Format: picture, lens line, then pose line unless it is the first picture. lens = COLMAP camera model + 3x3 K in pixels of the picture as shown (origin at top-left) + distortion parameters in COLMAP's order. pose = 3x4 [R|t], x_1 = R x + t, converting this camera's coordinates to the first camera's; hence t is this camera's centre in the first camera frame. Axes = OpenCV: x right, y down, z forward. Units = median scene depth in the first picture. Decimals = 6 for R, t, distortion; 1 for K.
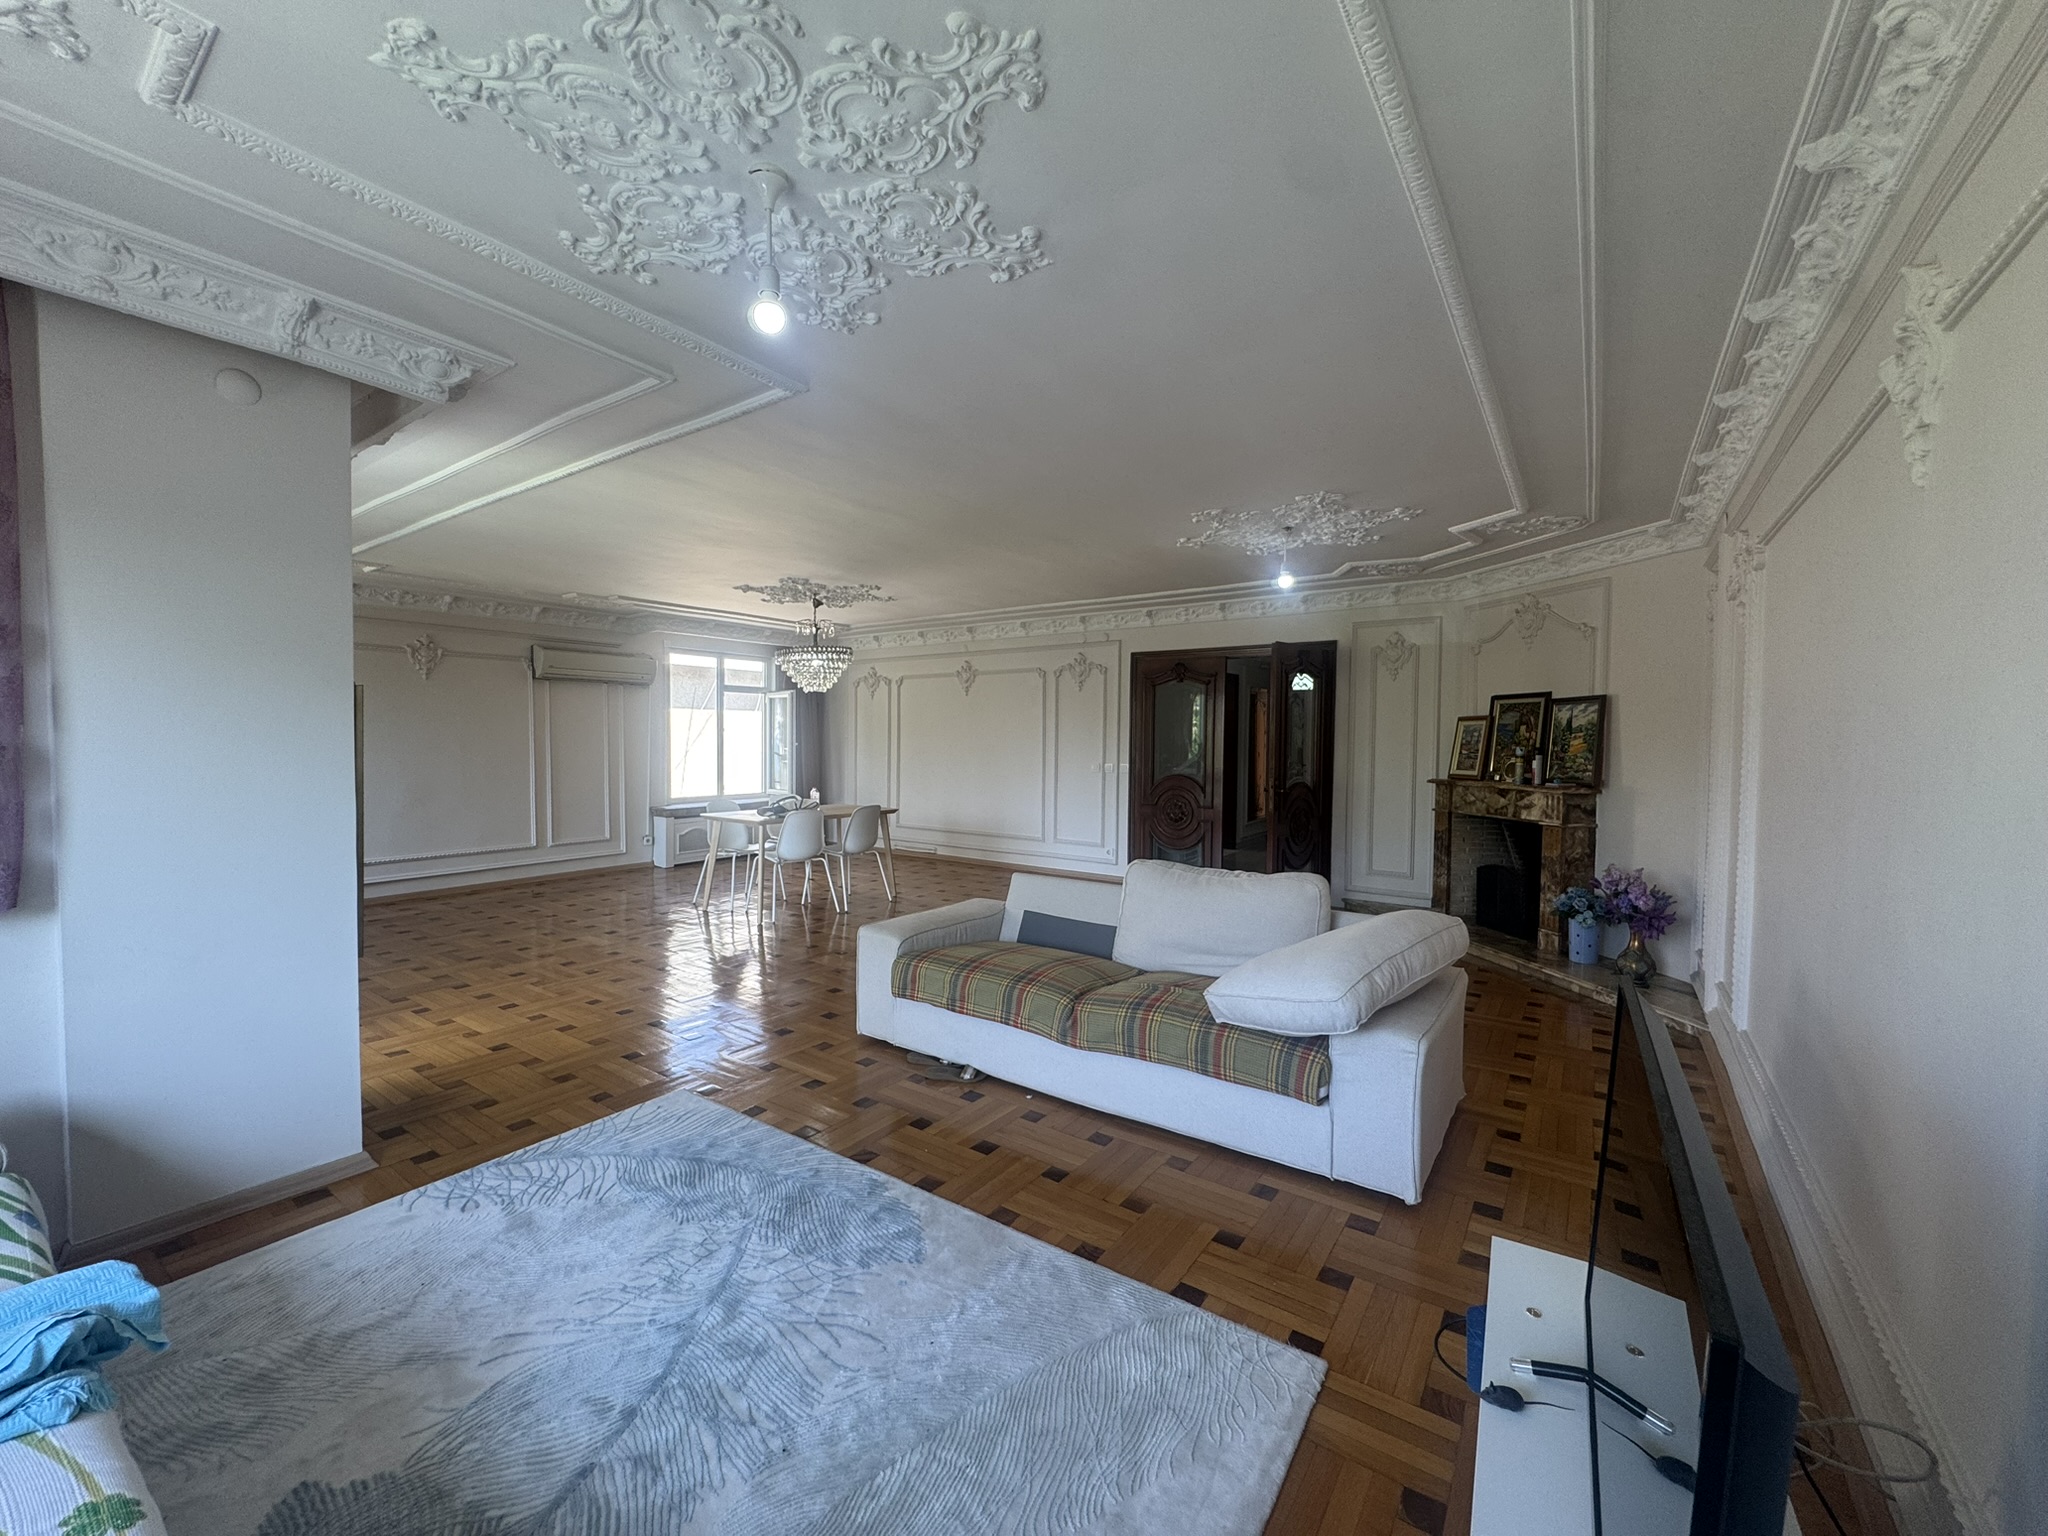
lens RADIAL K [[823.7, 0, 1019.3], [0, 823.7, 767.7], [0, 0, 1]] dist [-0.001545, -0.000036]
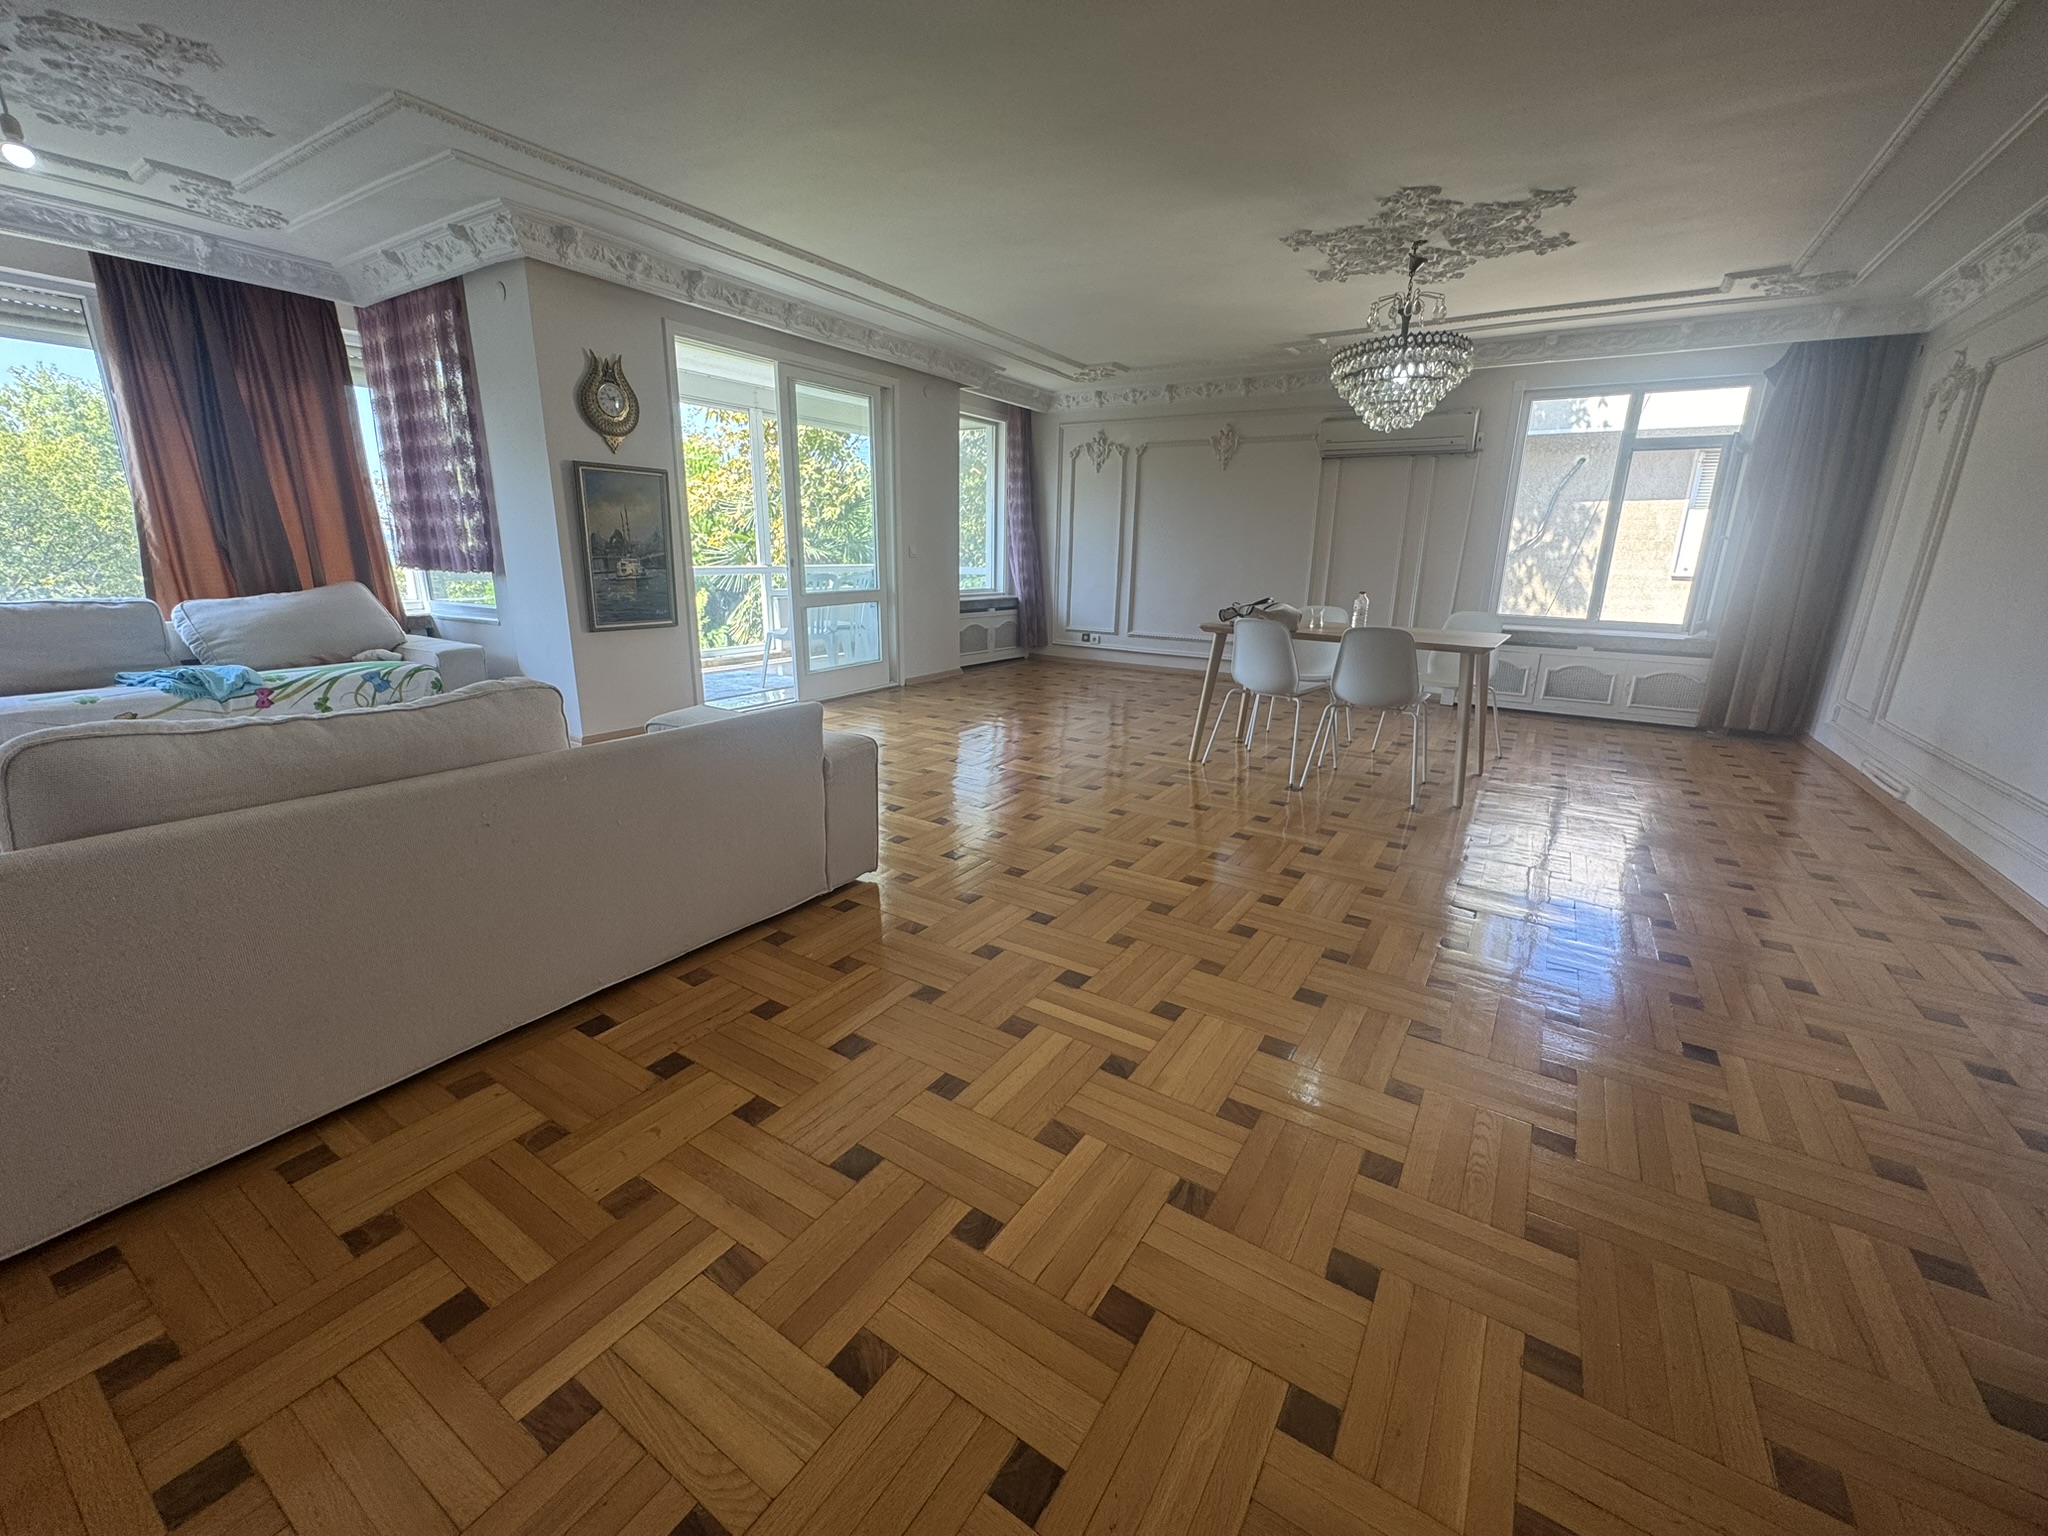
lens RADIAL K [[814.5, 0, 1022.4], [0, 814.5, 766.3], [0, 0, 1]] dist [-0.003021, 0.000404]
pose [[0.038848, 0.257842, -0.965406, 1.018961], [-0.055453, 0.965202, 0.255556, 0.019286], [0.997705, 0.043607, 0.051794, 1.956085]]
